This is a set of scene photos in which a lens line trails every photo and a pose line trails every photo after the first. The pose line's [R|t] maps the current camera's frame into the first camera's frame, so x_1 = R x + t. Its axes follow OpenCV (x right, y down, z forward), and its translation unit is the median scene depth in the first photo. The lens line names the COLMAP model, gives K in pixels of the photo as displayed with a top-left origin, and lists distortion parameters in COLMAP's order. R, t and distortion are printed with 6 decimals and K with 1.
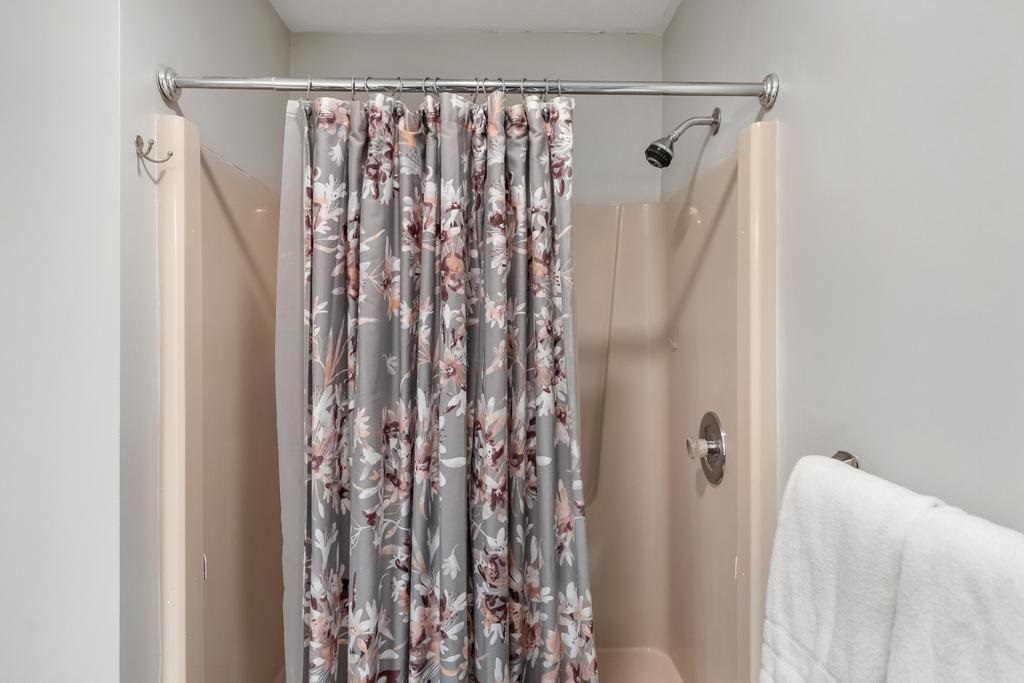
lens RADIAL K [[642.2, 0, 515.6], [0, 642.2, 338.8], [0, 0, 1]] dist [-0.001163, 0.004308]
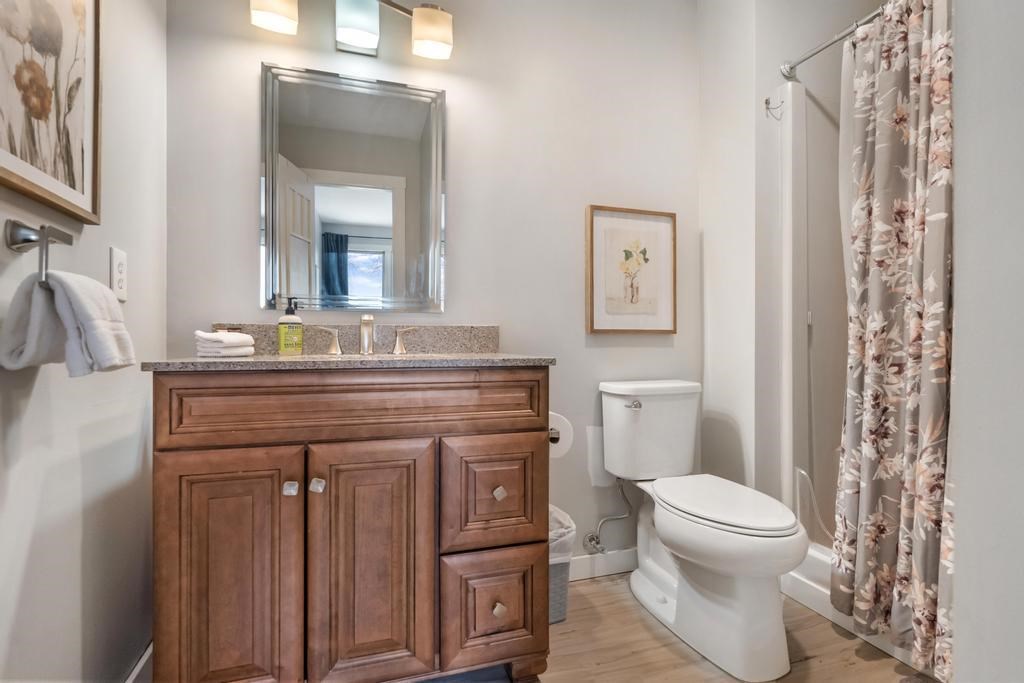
lens RADIAL K [[492.8, 0, 512.0], [0, 492.8, 346.0], [0, 0, 1]] dist [-0.002976, -0.001312]
pose [[0.290232, -0.002013, -0.956954, 0.693012], [0.001346, 0.999998, -0.001695, 0.479516], [0.956955, -0.000796, 0.290234, -0.270196]]
